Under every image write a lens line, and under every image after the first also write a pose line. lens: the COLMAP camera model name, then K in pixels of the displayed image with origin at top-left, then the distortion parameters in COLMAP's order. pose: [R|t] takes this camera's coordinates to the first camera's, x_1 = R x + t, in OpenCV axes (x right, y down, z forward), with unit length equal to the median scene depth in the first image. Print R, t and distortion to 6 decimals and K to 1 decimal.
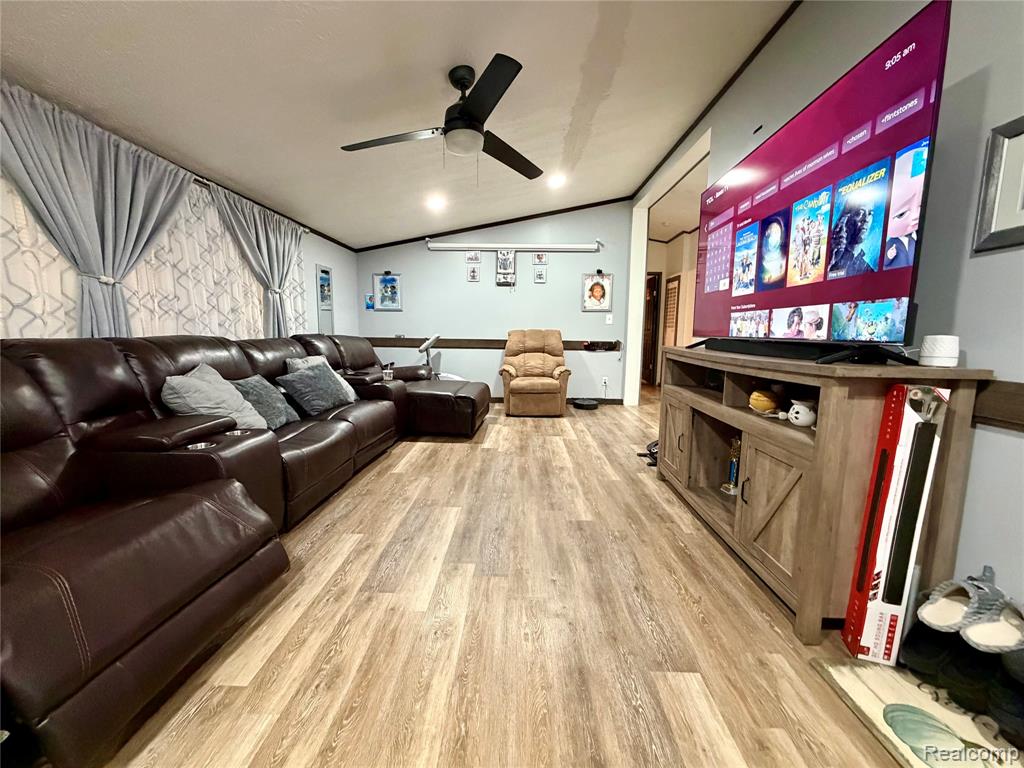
lens RADIAL K [[406.2, 0, 513.8], [0, 406.2, 386.2], [0, 0, 1]] dist [-0.000109, -0.000223]
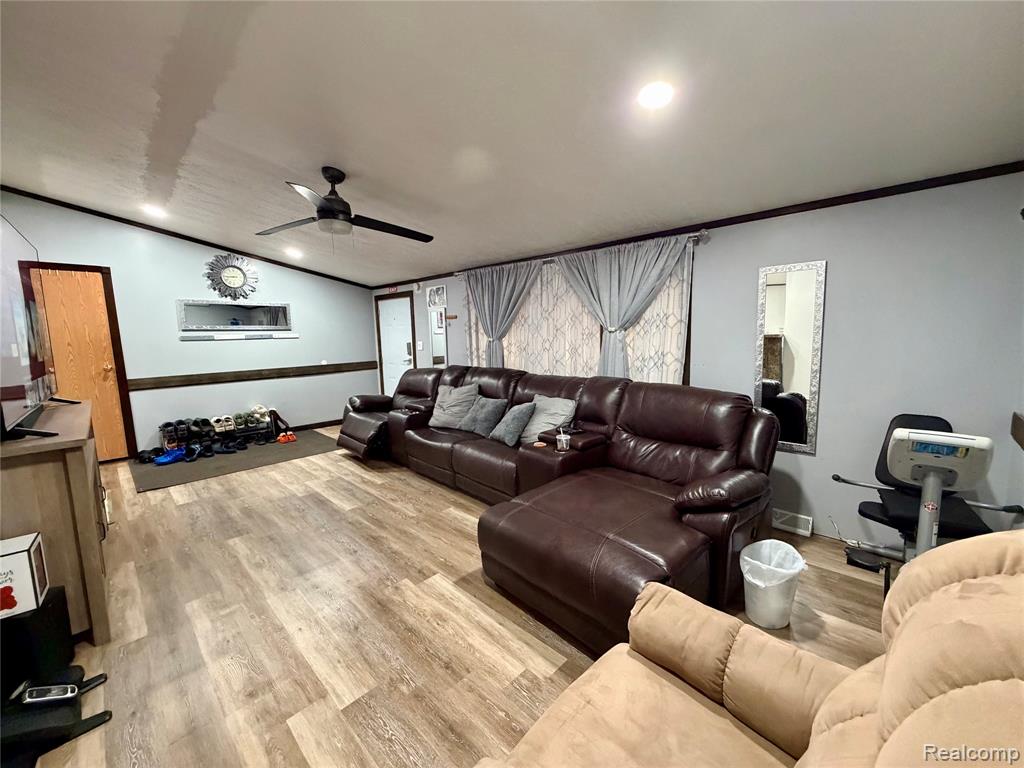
lens RADIAL K [[406.2, 0, 511.8], [0, 406.2, 381.6], [0, 0, 1]] dist [-0.000109, -0.000223]
pose [[-0.683832, 0.092376, -0.723769, 0.451011], [-0.088384, 0.974161, 0.207842, -0.465864], [0.724267, 0.206098, -0.657998, 2.332865]]
